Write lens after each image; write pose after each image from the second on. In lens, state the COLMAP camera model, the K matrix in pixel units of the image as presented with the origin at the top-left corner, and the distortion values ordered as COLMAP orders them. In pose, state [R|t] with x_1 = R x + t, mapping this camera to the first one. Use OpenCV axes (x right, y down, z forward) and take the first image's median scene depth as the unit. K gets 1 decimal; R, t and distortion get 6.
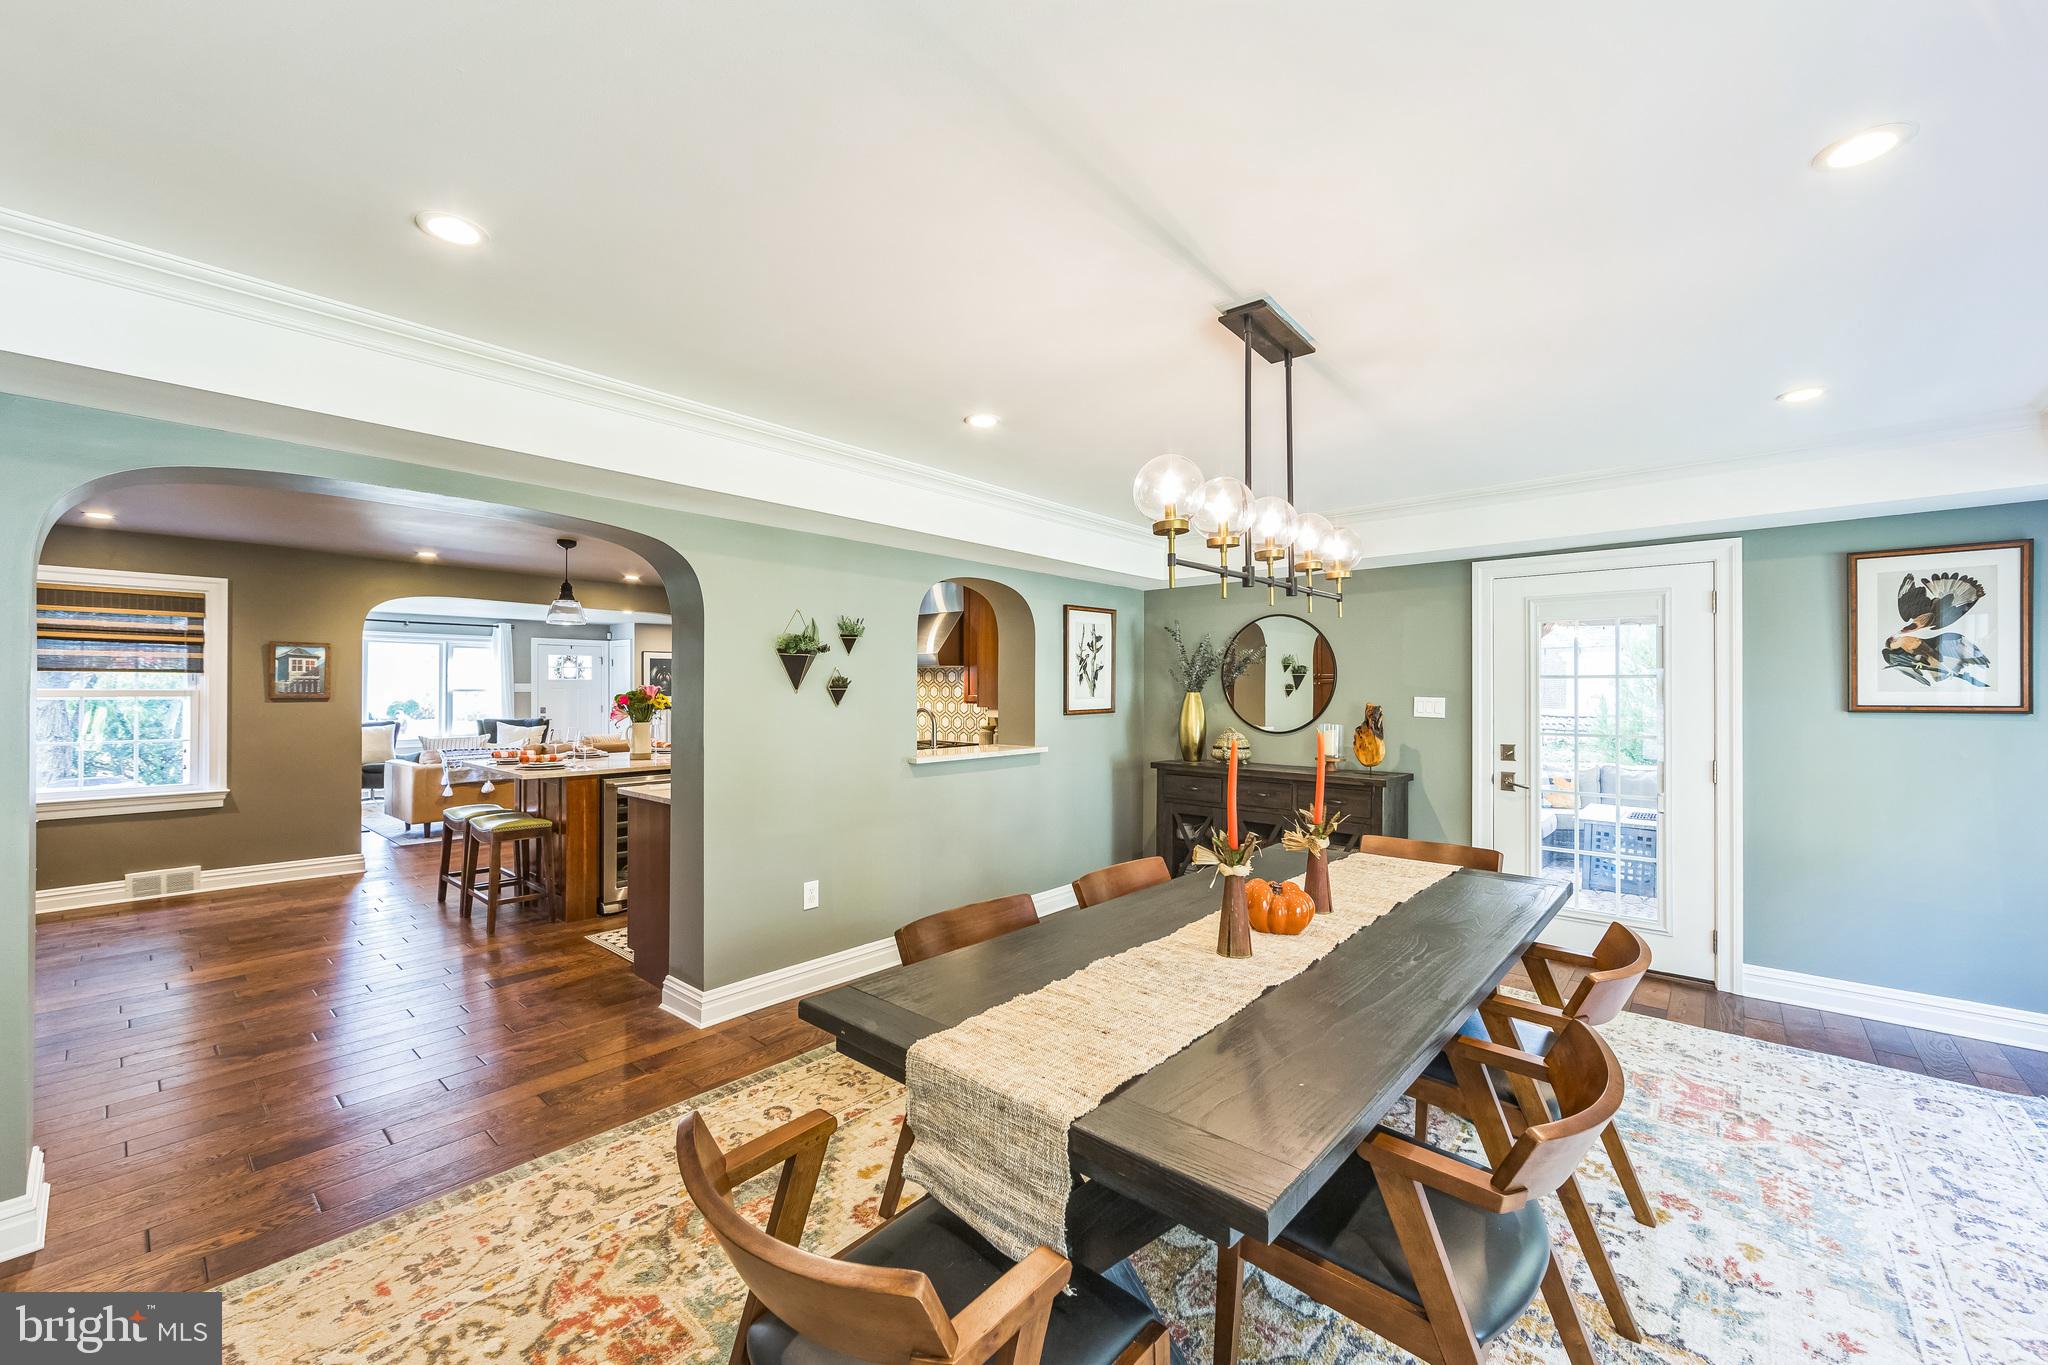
lens RADIAL K [[815.0, 0, 1025.7], [0, 815.0, 690.1], [0, 0, 1]] dist [0.003338, 0.000138]
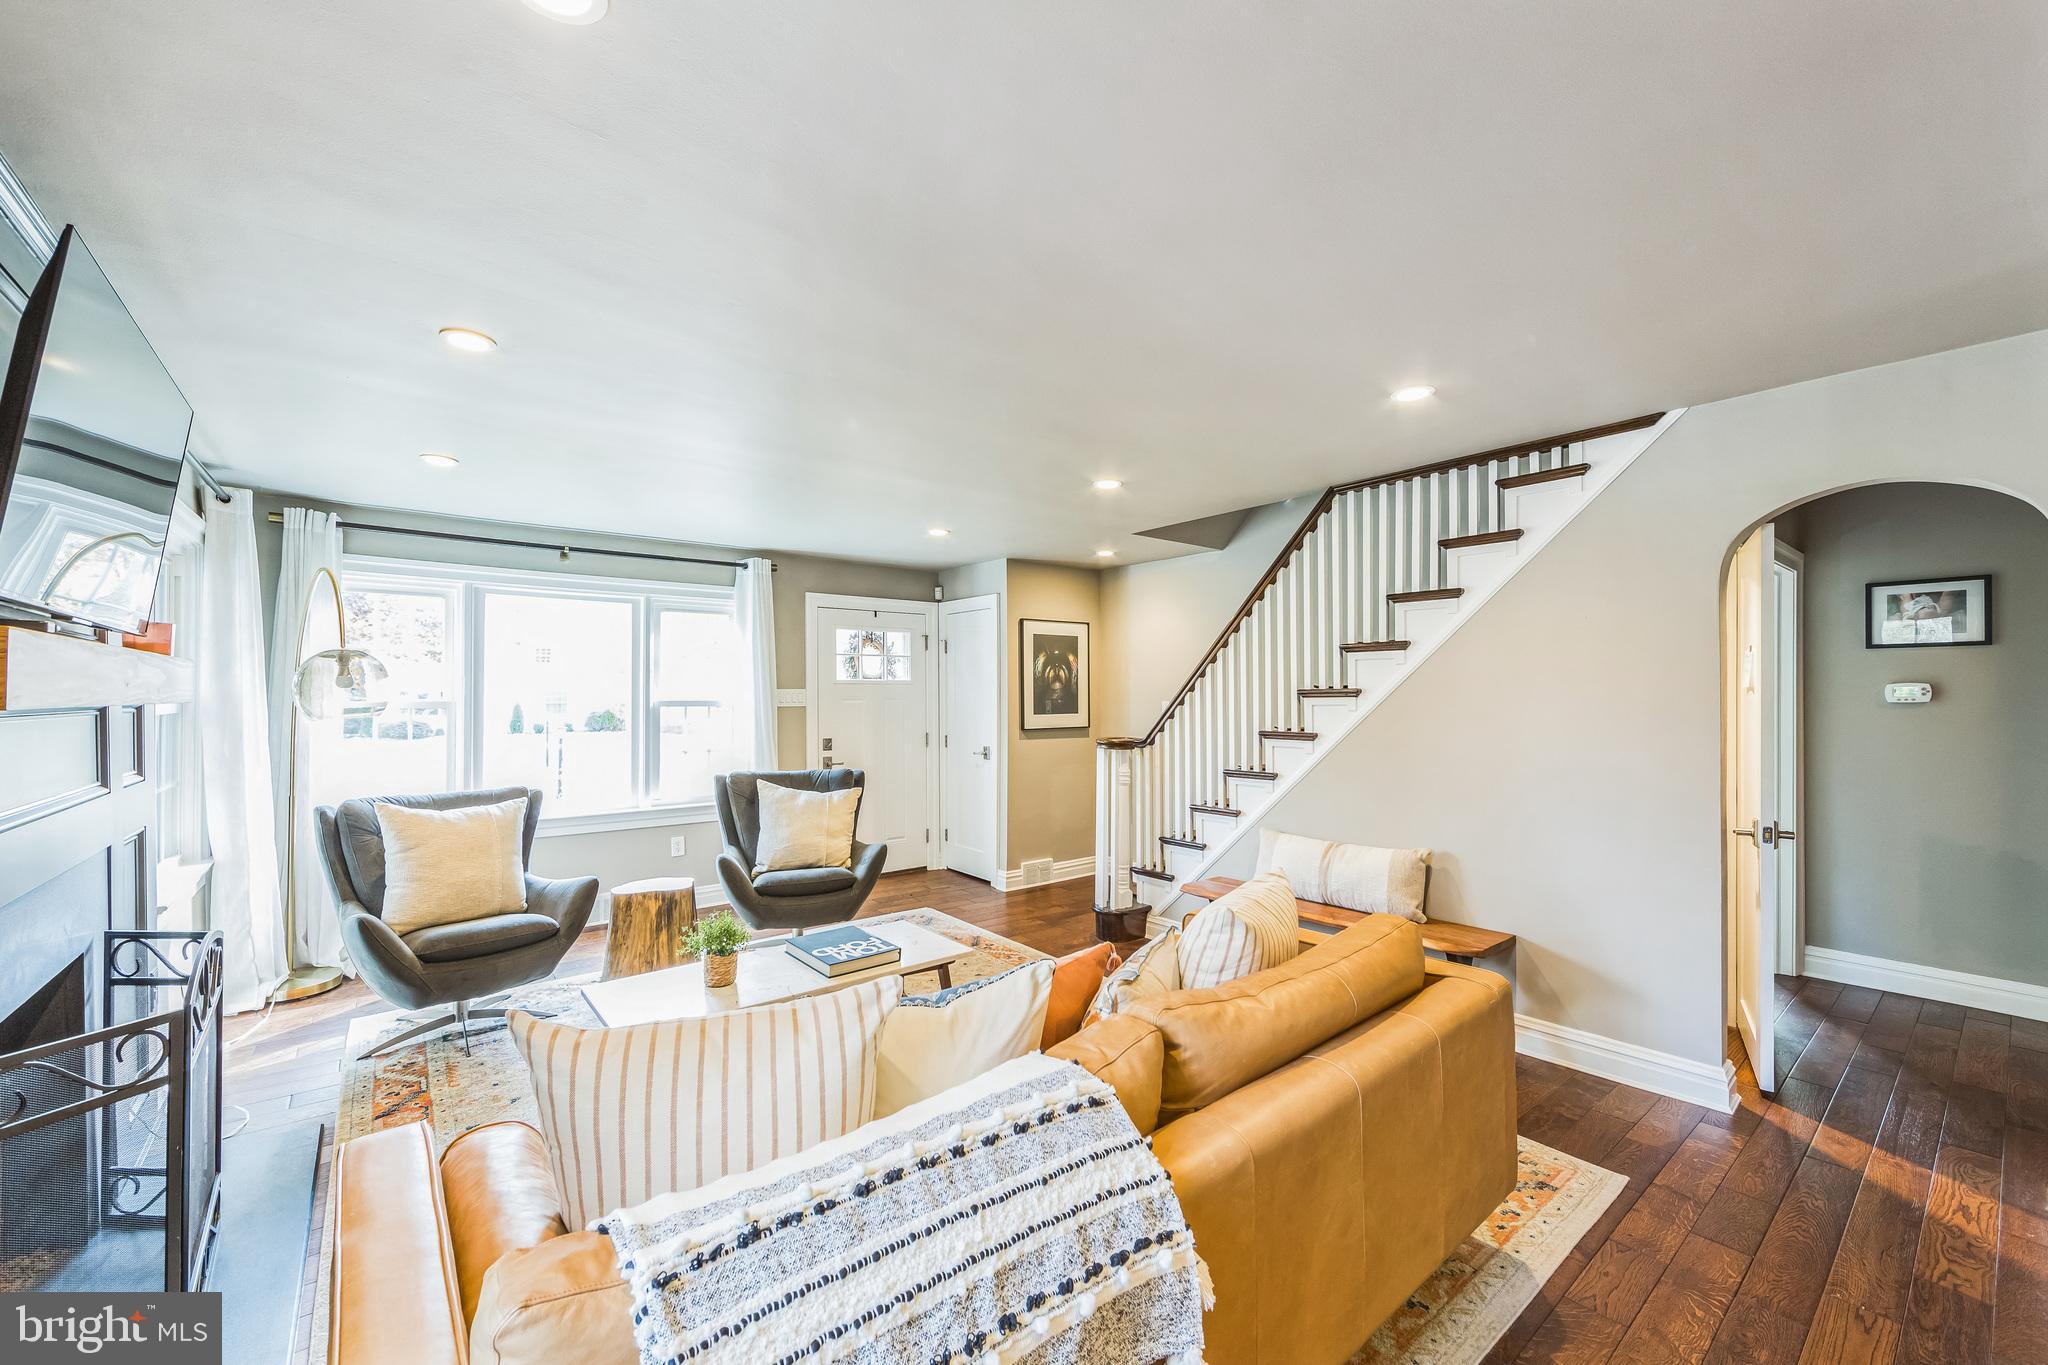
lens RADIAL K [[815.0, 0, 1021.7], [0, 815.0, 692.7], [0, 0, 1]] dist [0.003338, 0.000138]
pose [[0.983426, -0.004177, -0.181262, -0.404275], [0.003468, 0.999985, -0.004231, -0.003512], [0.181276, 0.003533, 0.983426, 0.566151]]
